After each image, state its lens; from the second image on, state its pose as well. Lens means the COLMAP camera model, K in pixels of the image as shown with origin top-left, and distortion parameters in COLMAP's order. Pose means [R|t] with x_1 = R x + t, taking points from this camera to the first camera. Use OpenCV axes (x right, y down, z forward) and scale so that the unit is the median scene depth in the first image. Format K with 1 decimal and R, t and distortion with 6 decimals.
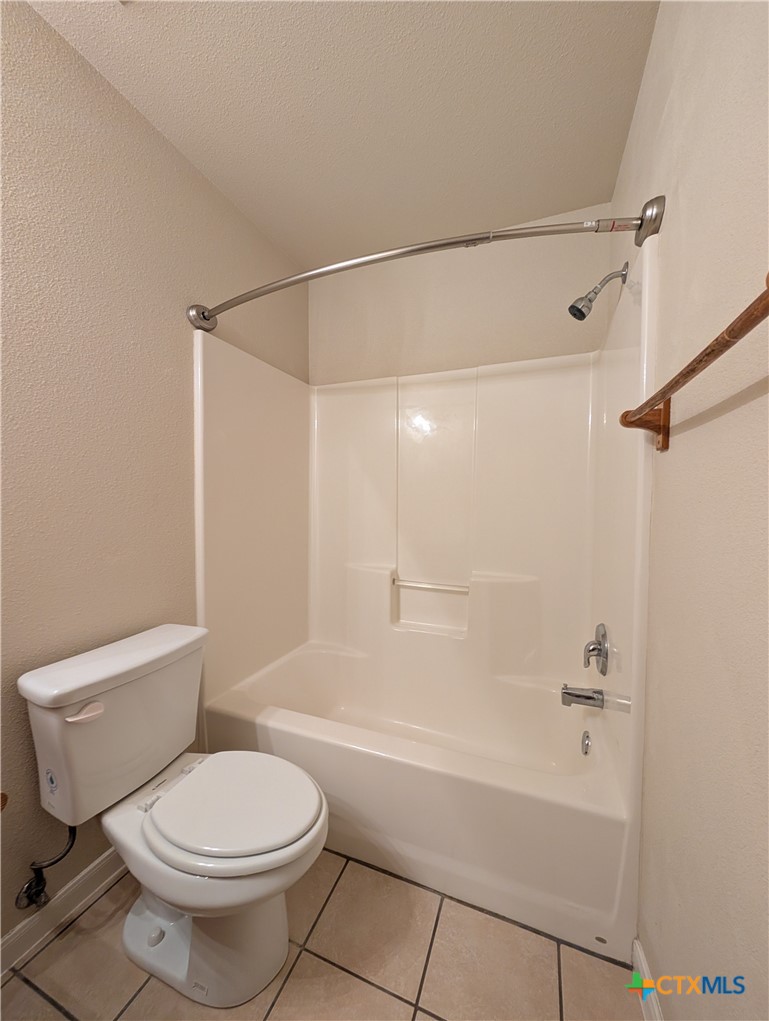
lens RADIAL K [[375.6, 0, 394.2], [0, 375.6, 506.5], [0, 0, 1]] dist [-0.000638, -0.000073]
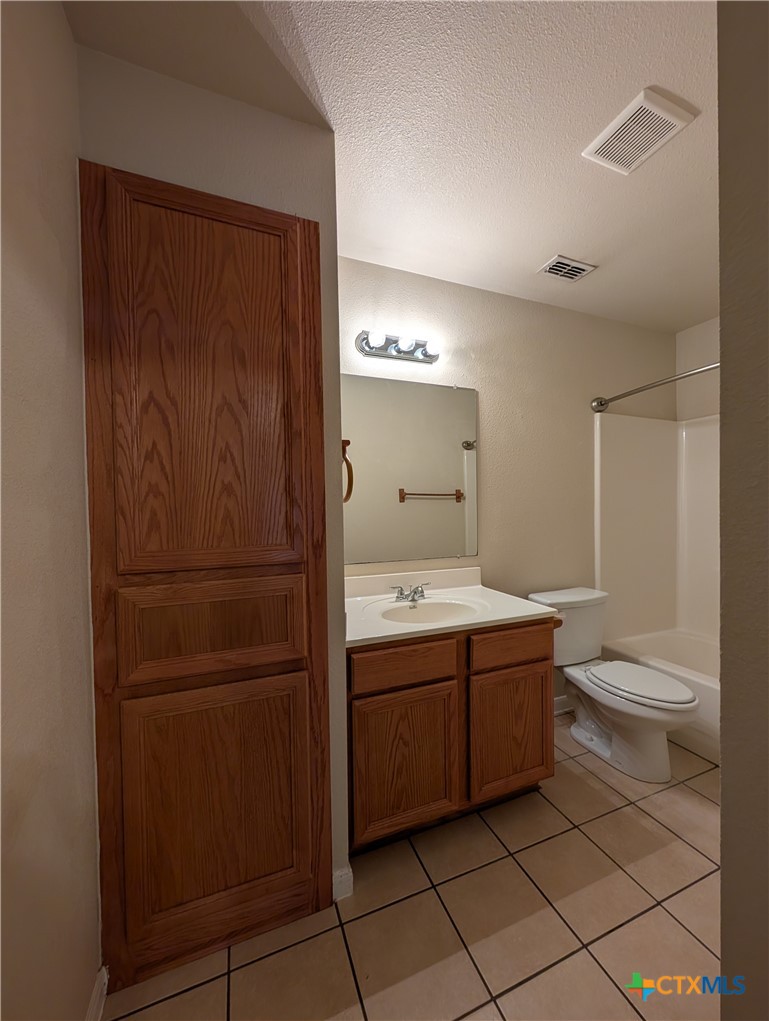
lens RADIAL K [[384.8, 0, 384.5], [0, 384.8, 510.5], [0, 0, 1]] dist [0.000052, 0.000286]
pose [[0.659887, -0.004676, -0.751350, 0.131627], [0.004402, 0.999988, -0.002357, -0.039107], [0.751352, -0.001752, 0.659899, -0.824969]]
